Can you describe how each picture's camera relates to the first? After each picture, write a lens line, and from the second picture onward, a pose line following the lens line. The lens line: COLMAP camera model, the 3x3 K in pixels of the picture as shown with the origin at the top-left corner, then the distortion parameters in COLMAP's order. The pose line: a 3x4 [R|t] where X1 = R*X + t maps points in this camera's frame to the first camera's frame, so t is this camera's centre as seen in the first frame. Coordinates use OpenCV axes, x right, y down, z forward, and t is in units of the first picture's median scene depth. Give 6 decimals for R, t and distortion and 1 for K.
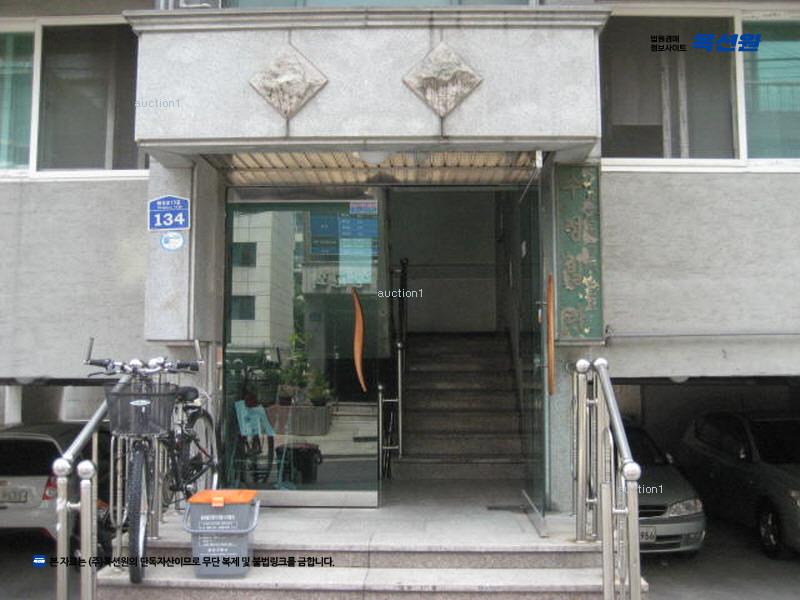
lens RADIAL K [[859.7, 0, 431.0], [0, 859.7, 282.6], [0, 0, 1]] dist [-0.154588, 0.181844]
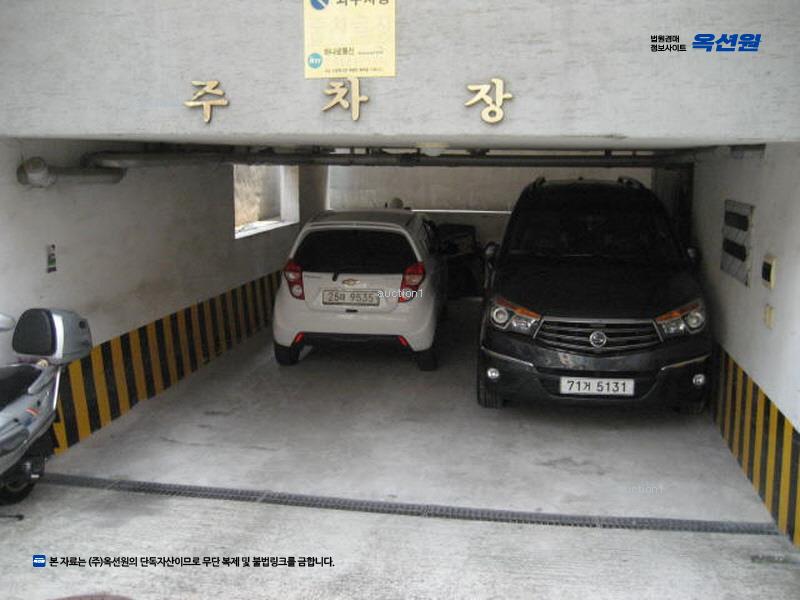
lens RADIAL K [[859.7, 0, 431.0], [0, 859.7, 282.6], [0, 0, 1]] dist [-0.154588, 0.181844]
pose [[0.990344, 0.031486, -0.135008, -0.506190], [0.001056, 0.972125, 0.234462, 0.067565], [0.138627, -0.232340, 0.962705, 0.308874]]
